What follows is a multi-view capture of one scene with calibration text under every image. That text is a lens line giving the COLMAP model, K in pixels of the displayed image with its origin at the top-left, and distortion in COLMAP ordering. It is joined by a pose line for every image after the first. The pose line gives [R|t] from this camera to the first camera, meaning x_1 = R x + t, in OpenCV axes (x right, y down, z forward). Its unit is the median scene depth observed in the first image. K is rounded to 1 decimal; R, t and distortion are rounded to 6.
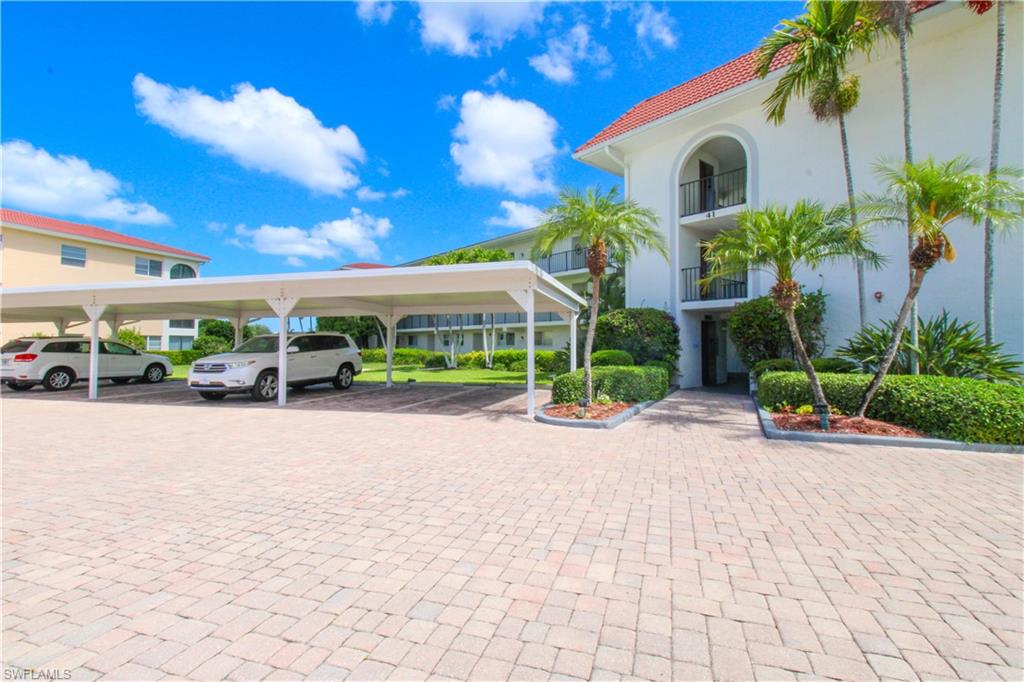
lens RADIAL K [[470.3, 0, 512.2], [0, 470.3, 329.5], [0, 0, 1]] dist [0.003556, -0.015410]
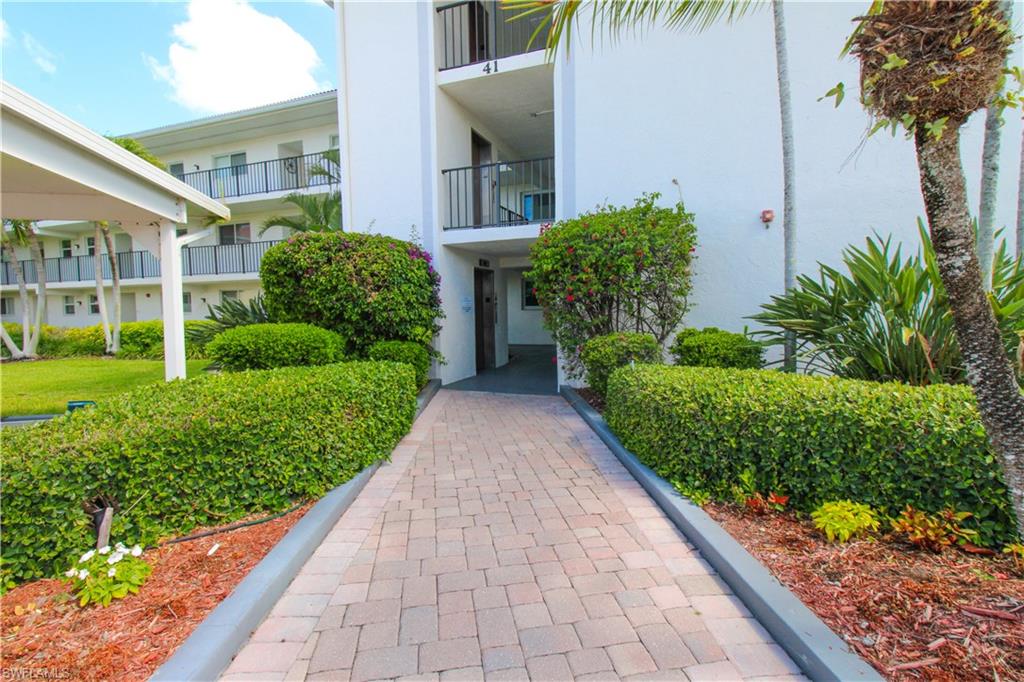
lens RADIAL K [[566.2, 0, 512.0], [0, 566.2, 341.0], [0, 0, 1]] dist [0.064629, 0.000334]
pose [[0.893043, -0.041643, 0.448040, 0.139283], [0.001621, 0.996000, 0.089343, 0.012846], [-0.449968, -0.079061, 0.889538, 0.390130]]
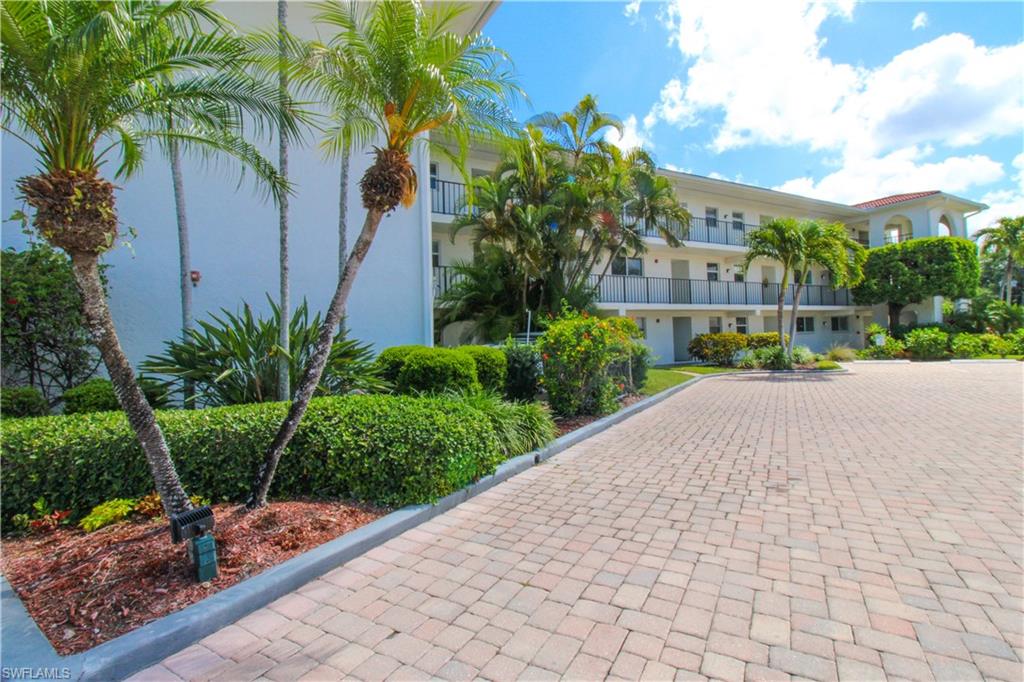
lens RADIAL K [[526.0, 0, 579.1], [0, 526.0, 326.2], [0, 0, 1]] dist [0.024799, 0.000690]
pose [[0.198692, 0.021589, 0.979824, 0.124457], [-0.004714, 0.999767, -0.021073, 0.008453], [-0.980051, -0.000432, 0.198747, 0.256669]]
